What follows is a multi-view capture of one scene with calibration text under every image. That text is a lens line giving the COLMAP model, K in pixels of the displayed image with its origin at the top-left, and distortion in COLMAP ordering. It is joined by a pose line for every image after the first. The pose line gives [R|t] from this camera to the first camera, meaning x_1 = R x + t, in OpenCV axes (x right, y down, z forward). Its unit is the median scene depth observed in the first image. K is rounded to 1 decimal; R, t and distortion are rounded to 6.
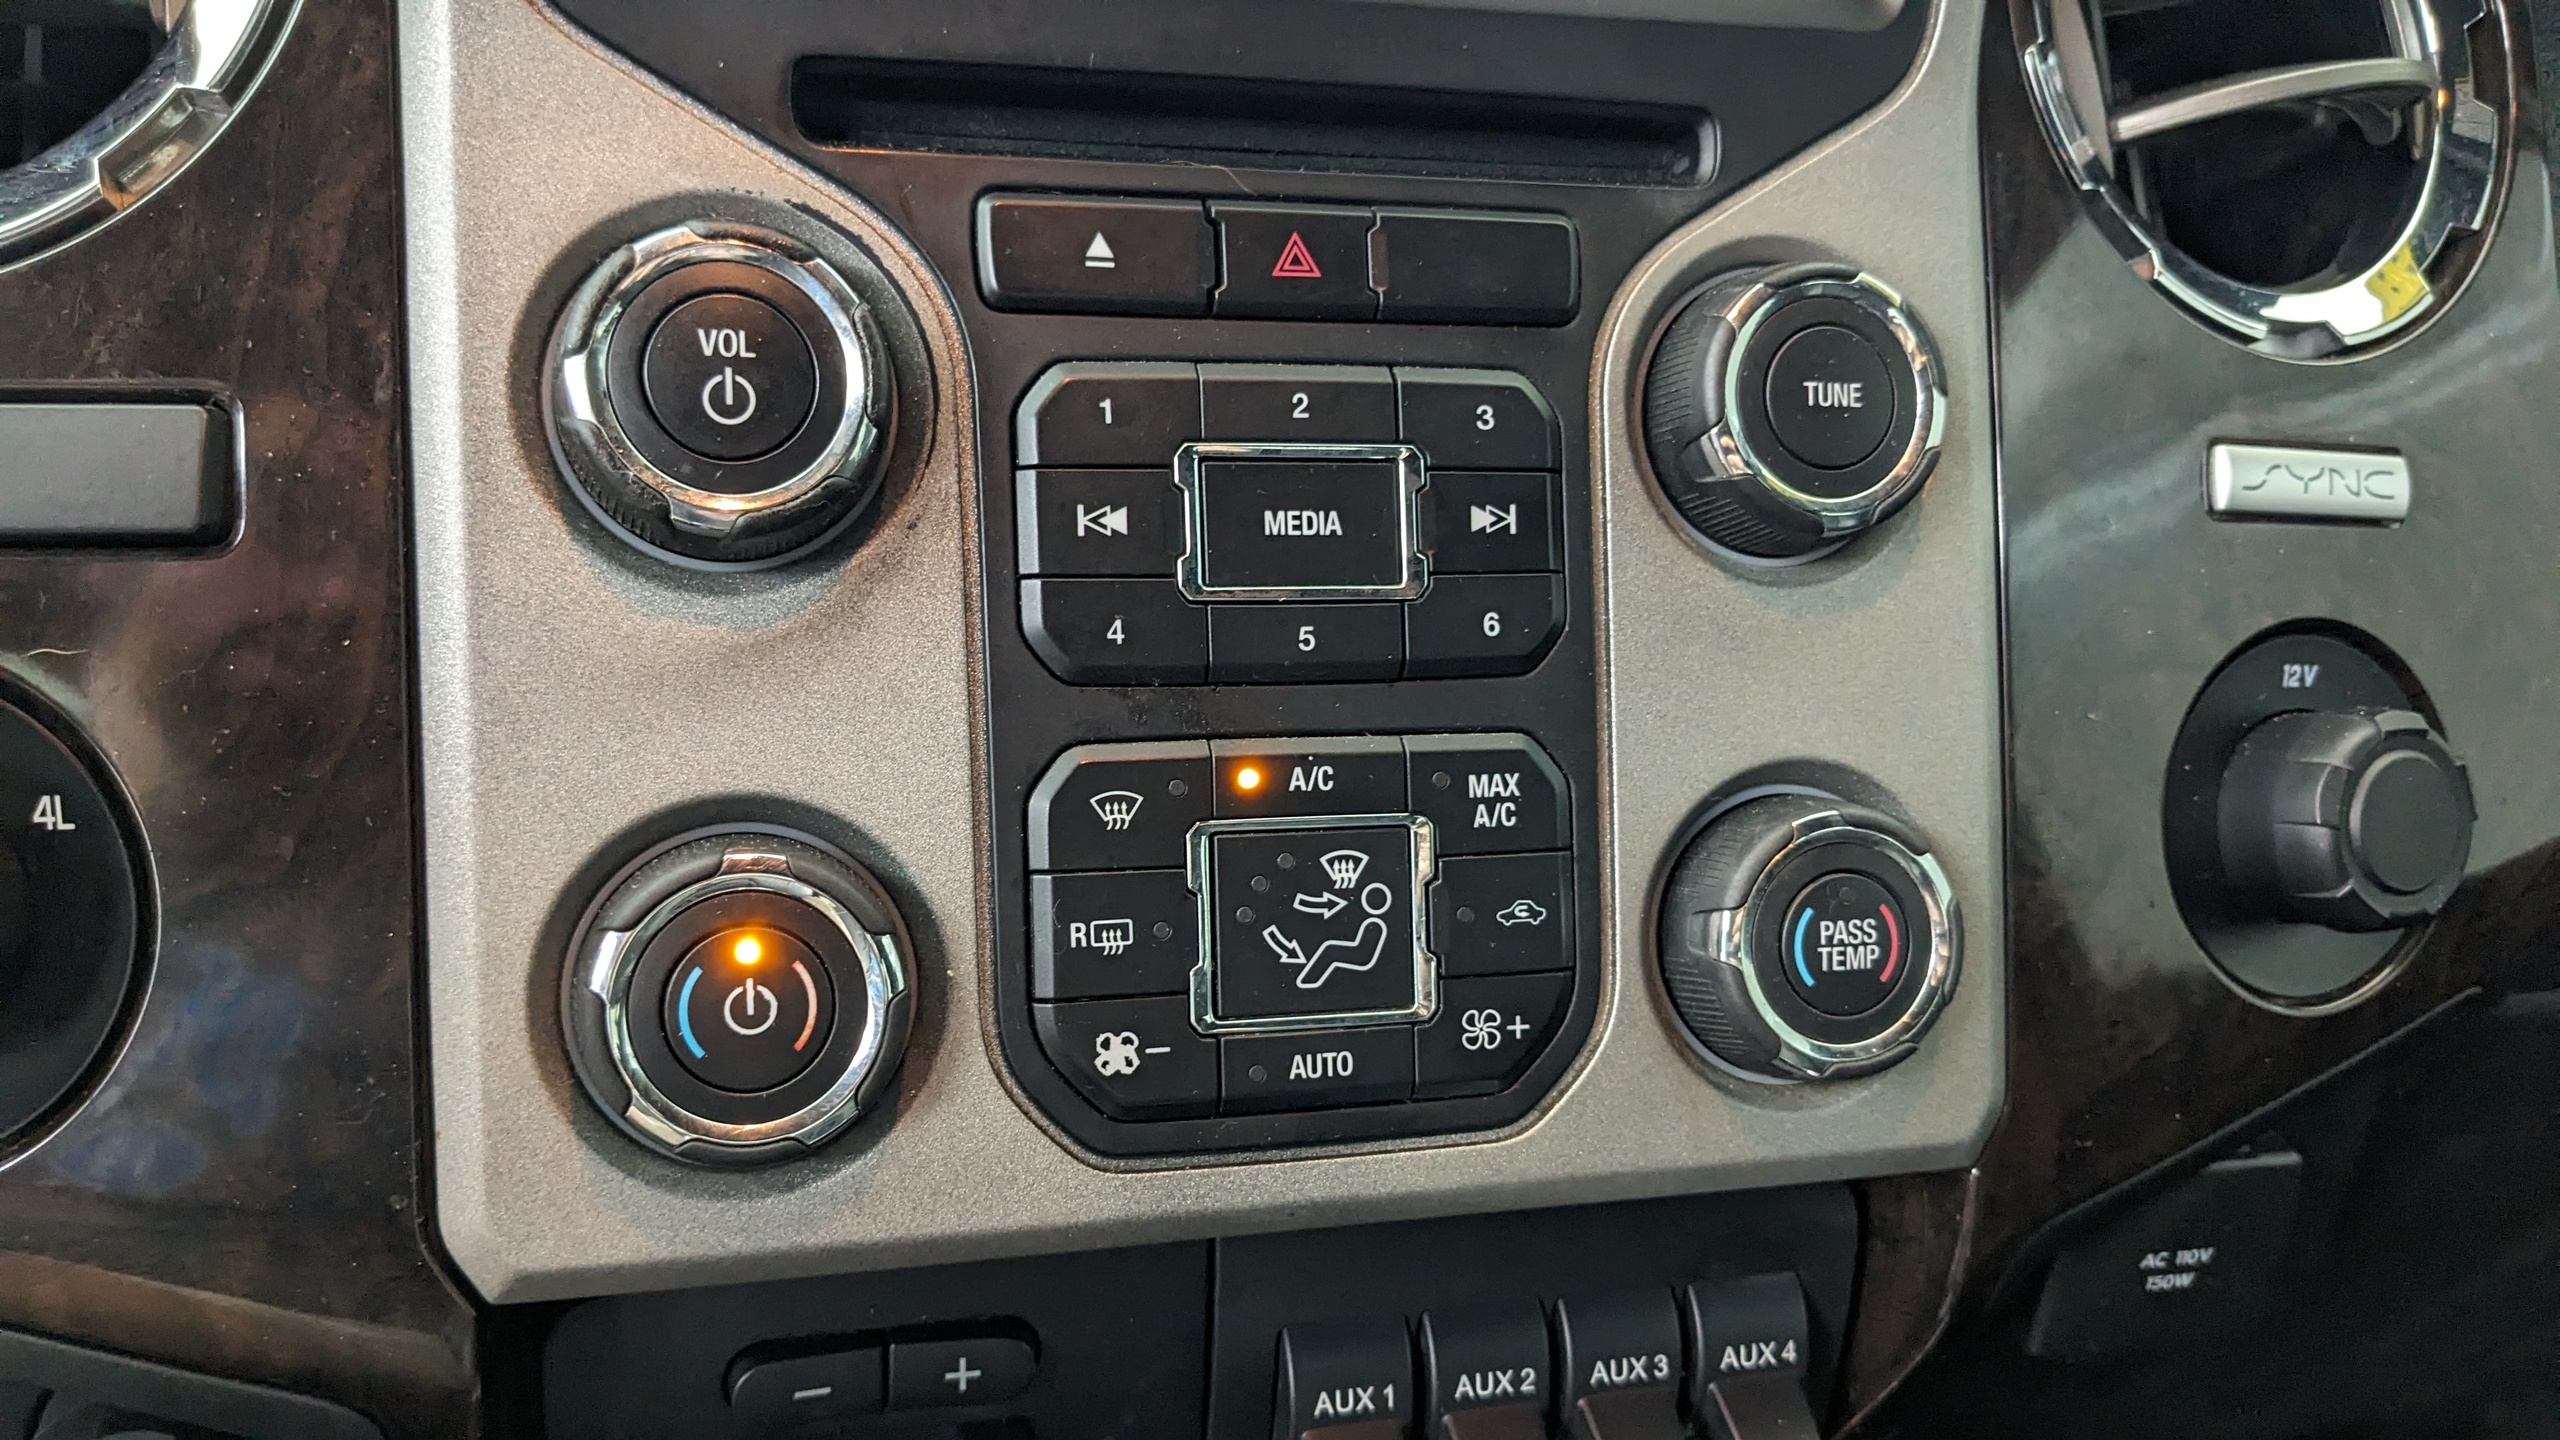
lens RADIAL K [[1970.7, 0, 1253.7], [0, 1970.7, 723.3], [0, 0, 1]] dist [0.021058, -0.064040]
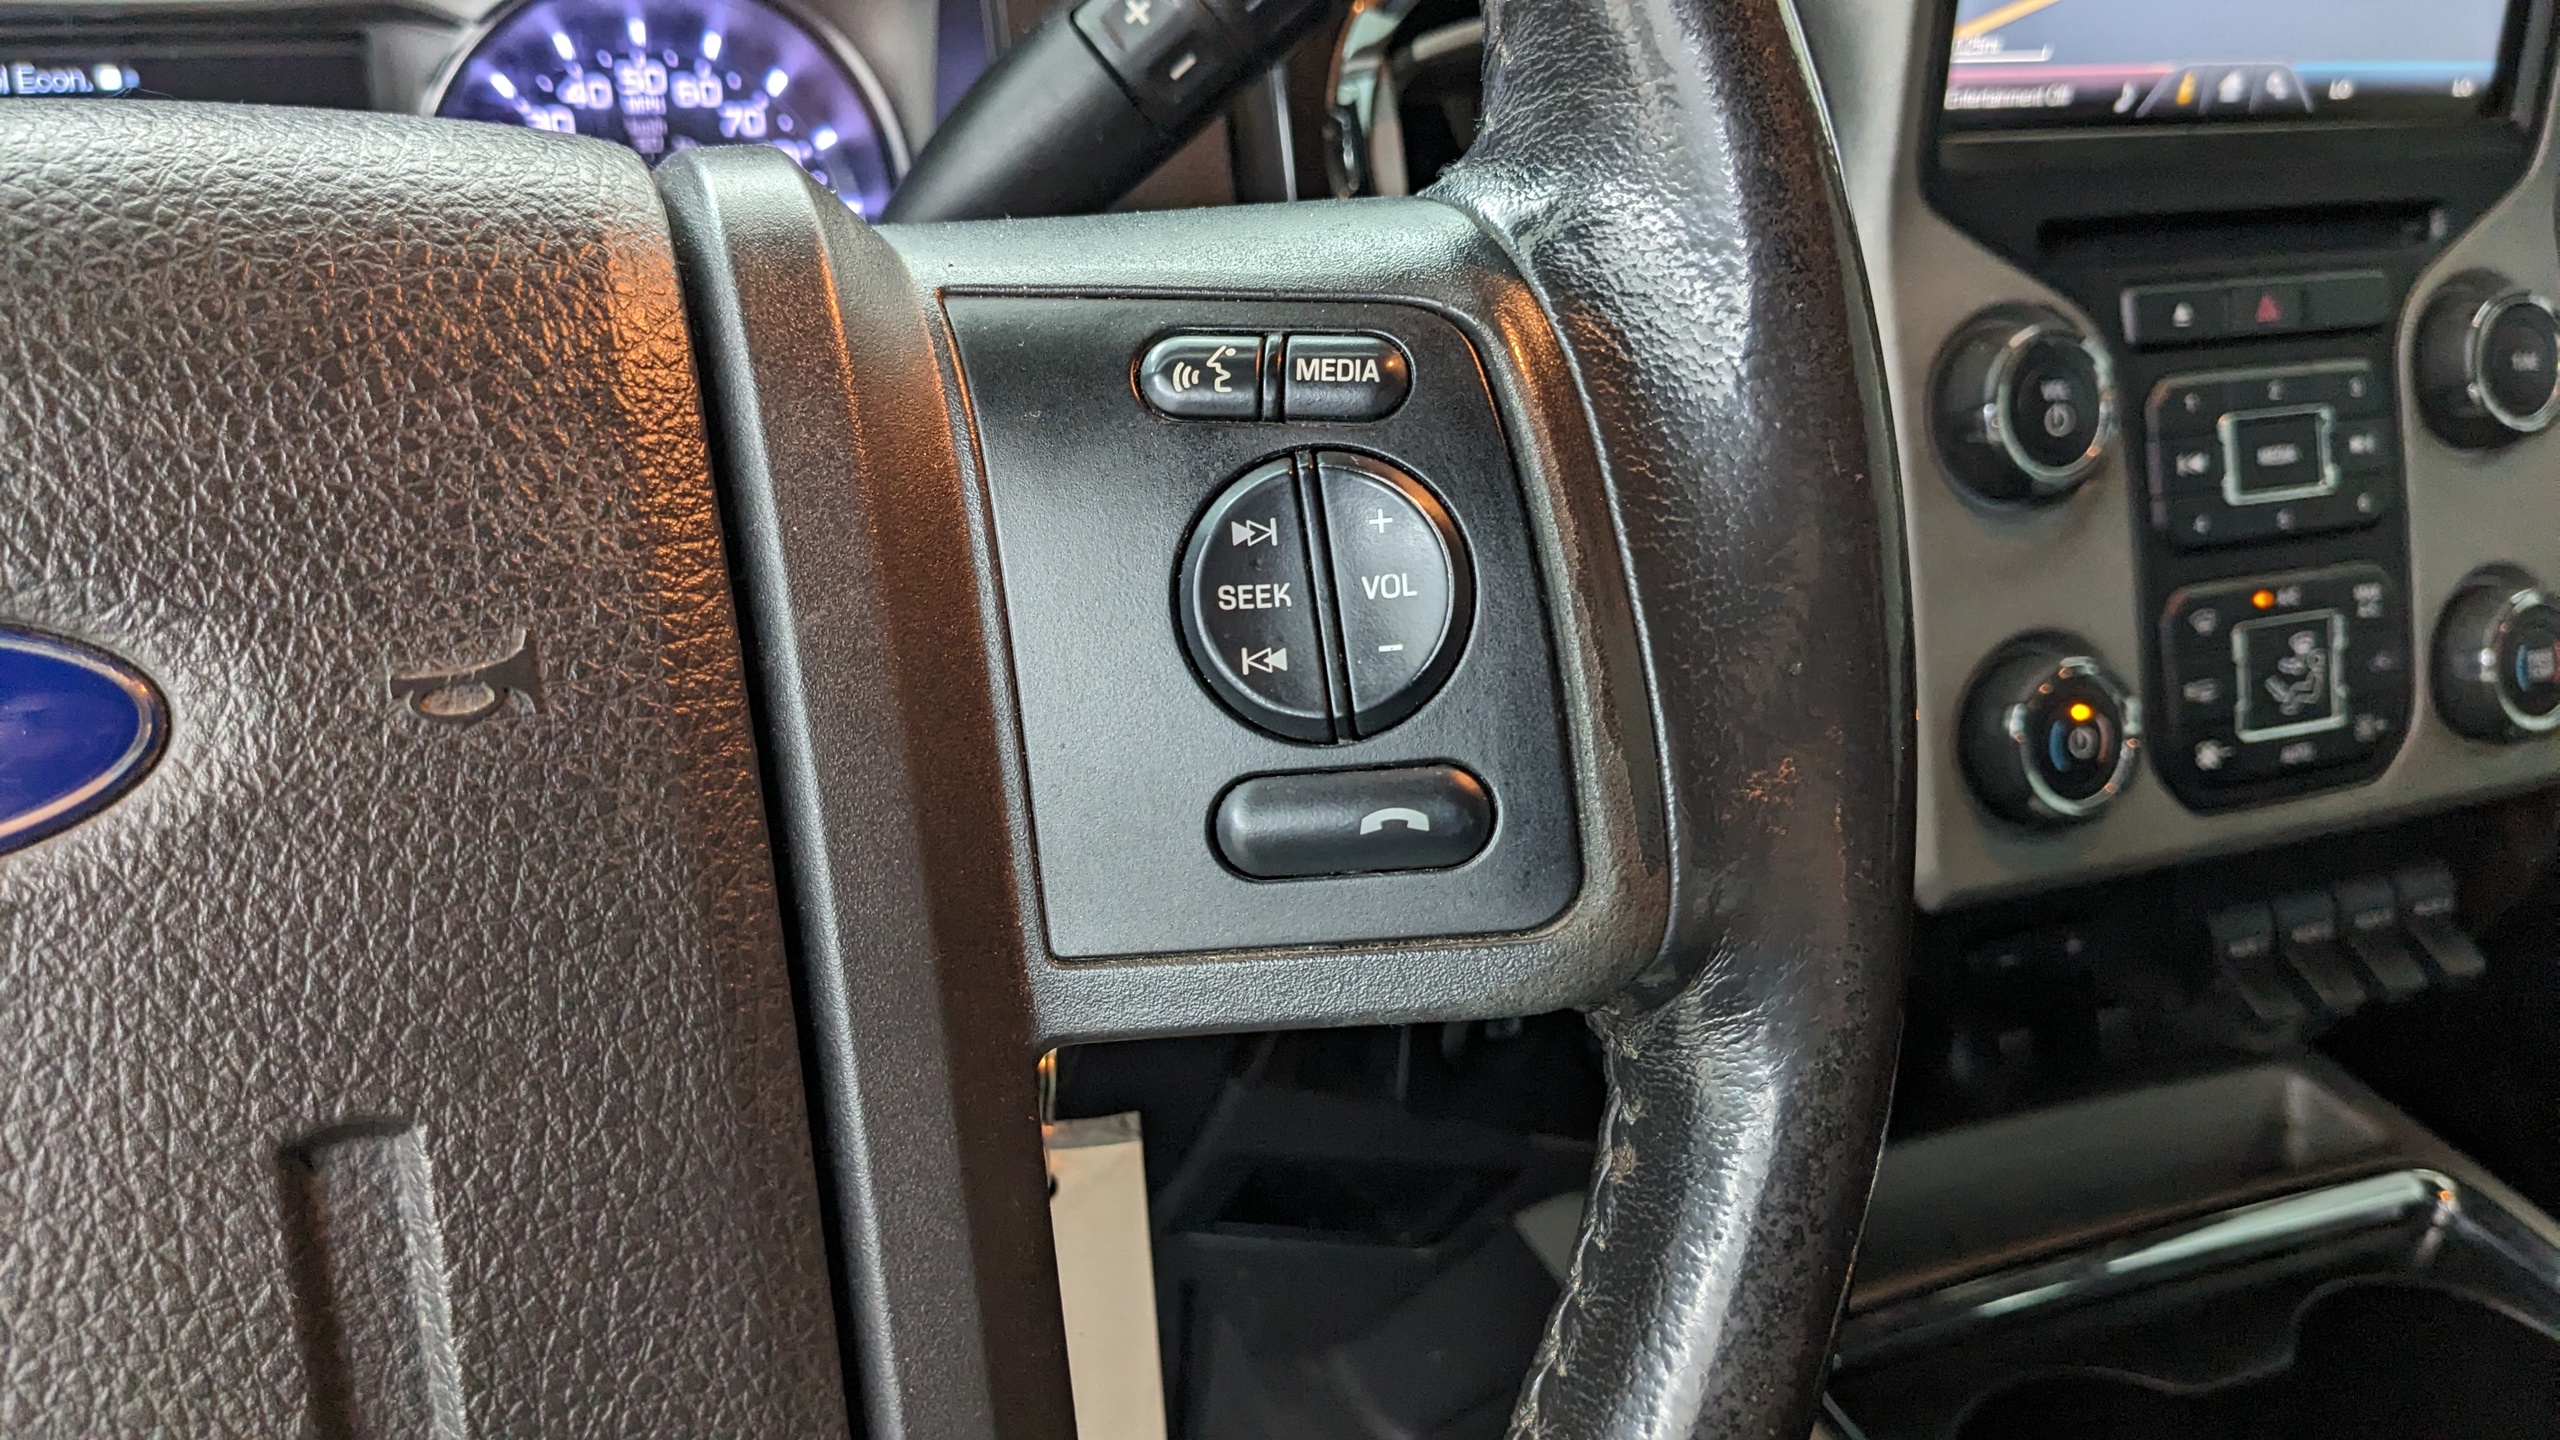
lens RADIAL K [[1970.7, 0, 1196.2], [0, 1970.7, 678.9], [0, 0, 1]] dist [0.021058, -0.064040]
pose [[0.993649, -0.081587, 0.077492, -1.116443], [0.076128, 0.994570, 0.070963, -0.102078], [-0.082861, -0.064613, 0.994464, -0.724628]]
